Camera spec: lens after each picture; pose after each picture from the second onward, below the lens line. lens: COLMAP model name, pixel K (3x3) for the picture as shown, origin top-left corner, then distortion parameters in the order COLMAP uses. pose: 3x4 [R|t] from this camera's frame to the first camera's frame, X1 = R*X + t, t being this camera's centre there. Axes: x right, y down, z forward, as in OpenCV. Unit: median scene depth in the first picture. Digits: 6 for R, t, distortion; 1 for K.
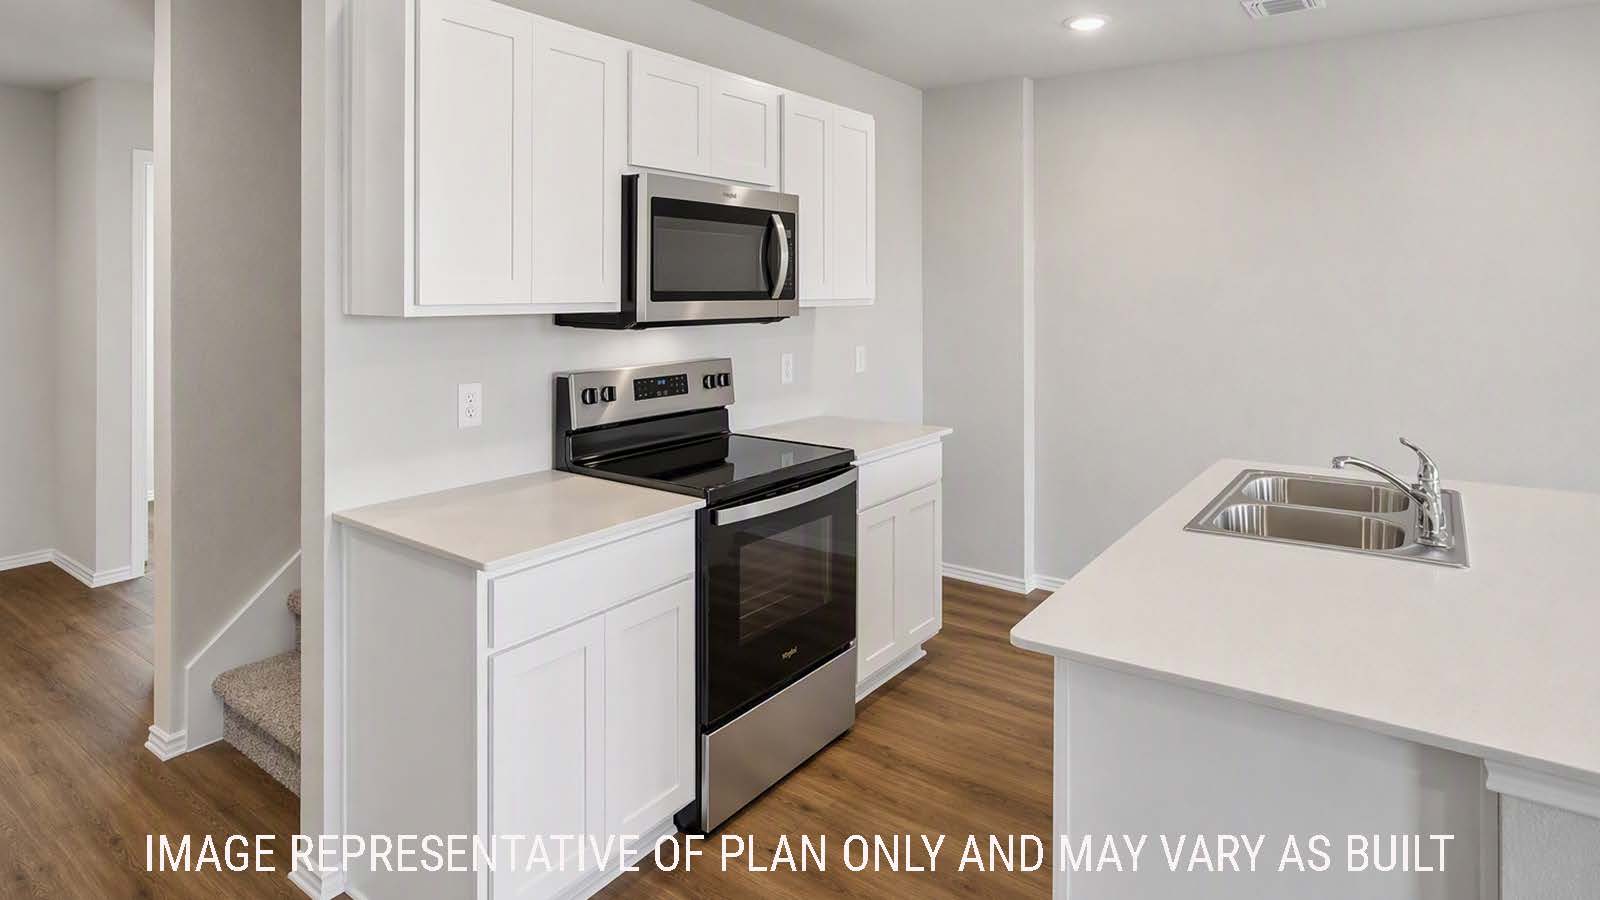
lens RADIAL K [[817.3, 0, 800.0], [0, 817.3, 450.0], [0, 0, 1]] dist [0.062820, 0.000456]
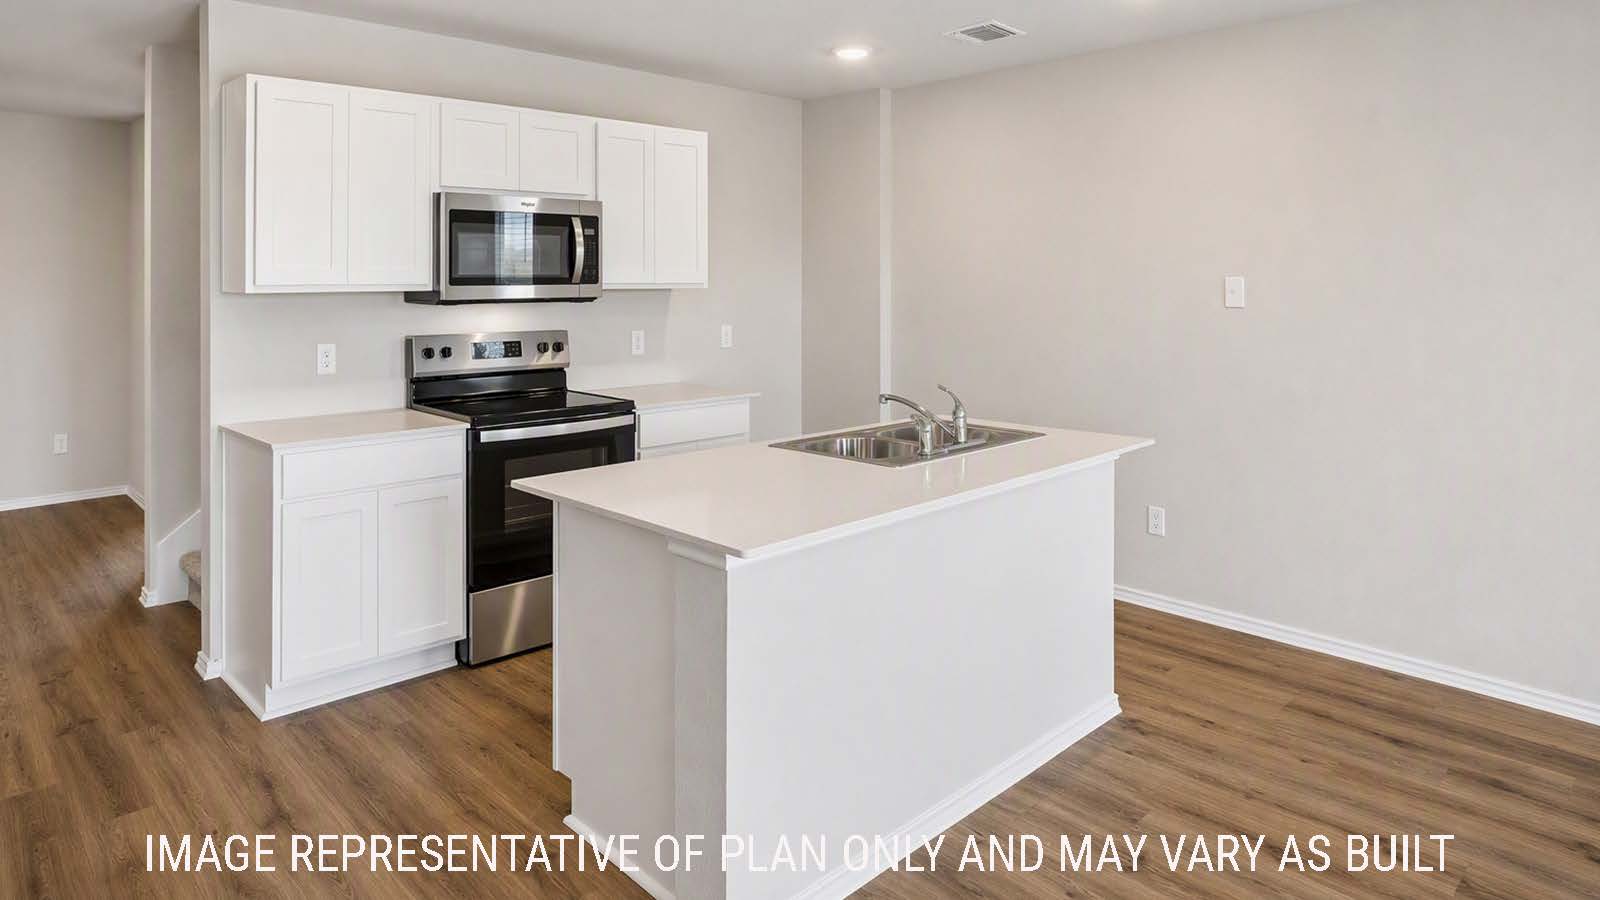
lens RADIAL K [[929.5, 0, 797.4], [0, 929.5, 446.1], [0, 0, 1]] dist [0.146759, -0.060157]
pose [[0.984310, 0.023822, -0.174832, 0.579721], [-0.025420, 0.999653, -0.006902, 0.076323], [0.174607, 0.011238, 0.984574, -0.407362]]
